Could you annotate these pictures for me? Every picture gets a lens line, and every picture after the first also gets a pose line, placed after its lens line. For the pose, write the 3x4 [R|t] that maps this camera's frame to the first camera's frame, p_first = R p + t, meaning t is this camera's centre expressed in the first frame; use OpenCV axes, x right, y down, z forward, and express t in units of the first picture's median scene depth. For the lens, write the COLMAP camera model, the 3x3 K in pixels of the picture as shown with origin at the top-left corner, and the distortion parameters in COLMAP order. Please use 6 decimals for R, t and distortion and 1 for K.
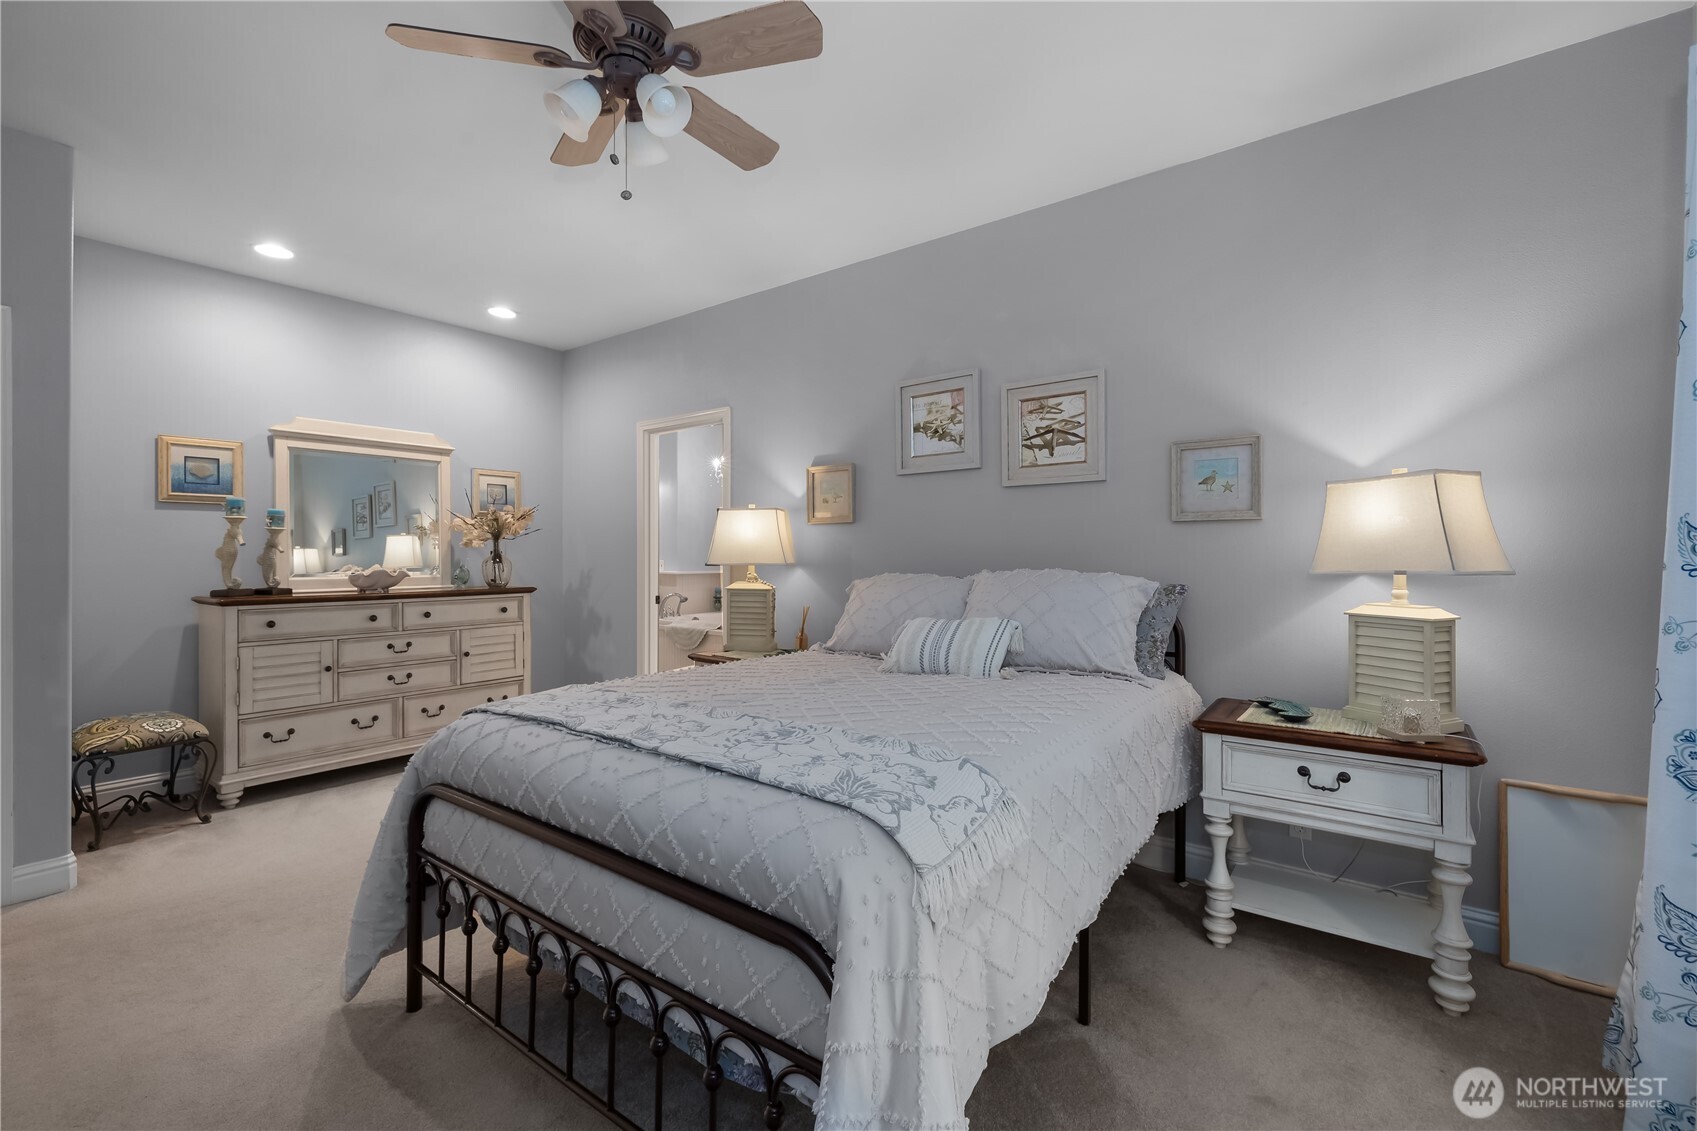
lens RADIAL K [[723.3, 0, 854.7], [0, 723.3, 549.4], [0, 0, 1]] dist [0.002762, 0.000082]
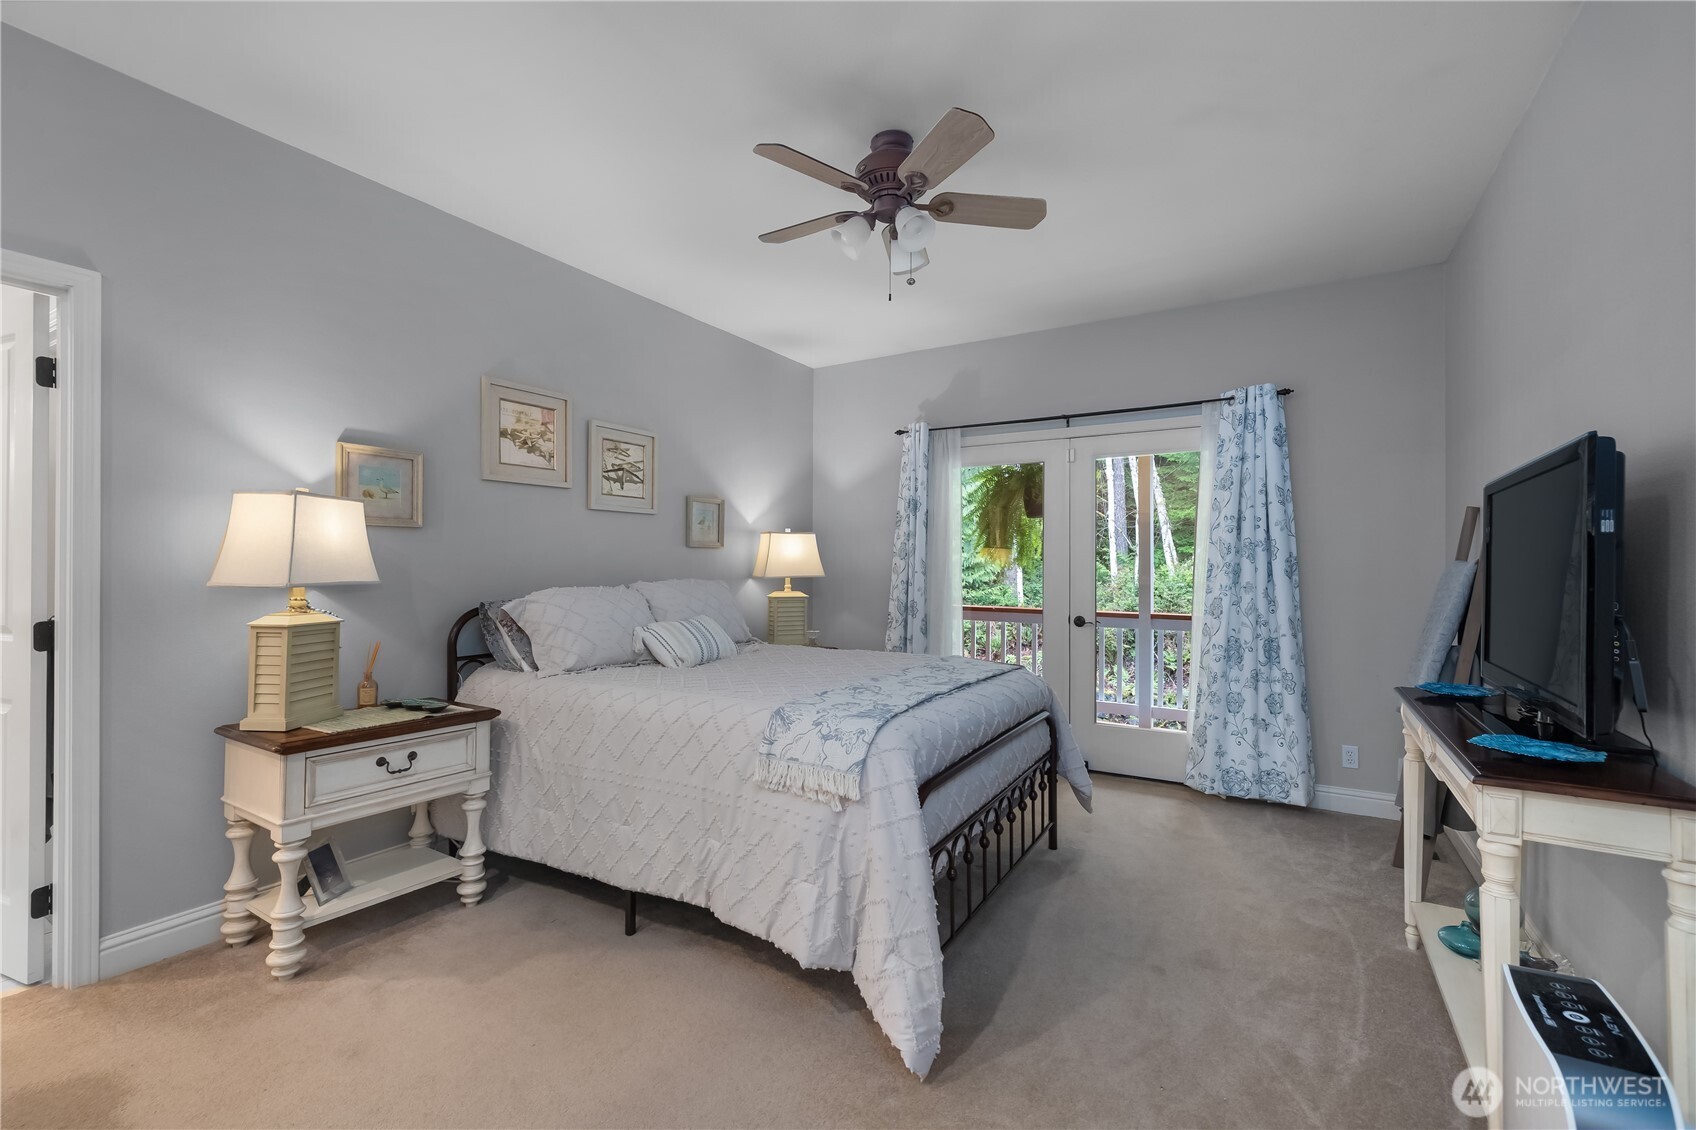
lens RADIAL K [[722.9, 0, 854.1], [0, 722.9, 571.2], [0, 0, 1]] dist [0.002762, 0.000082]
pose [[-0.099191, -0.005199, 0.995055, -0.928416], [-0.012340, 0.999916, 0.003994, 0.001988], [-0.994992, -0.011882, -0.099246, 0.665222]]
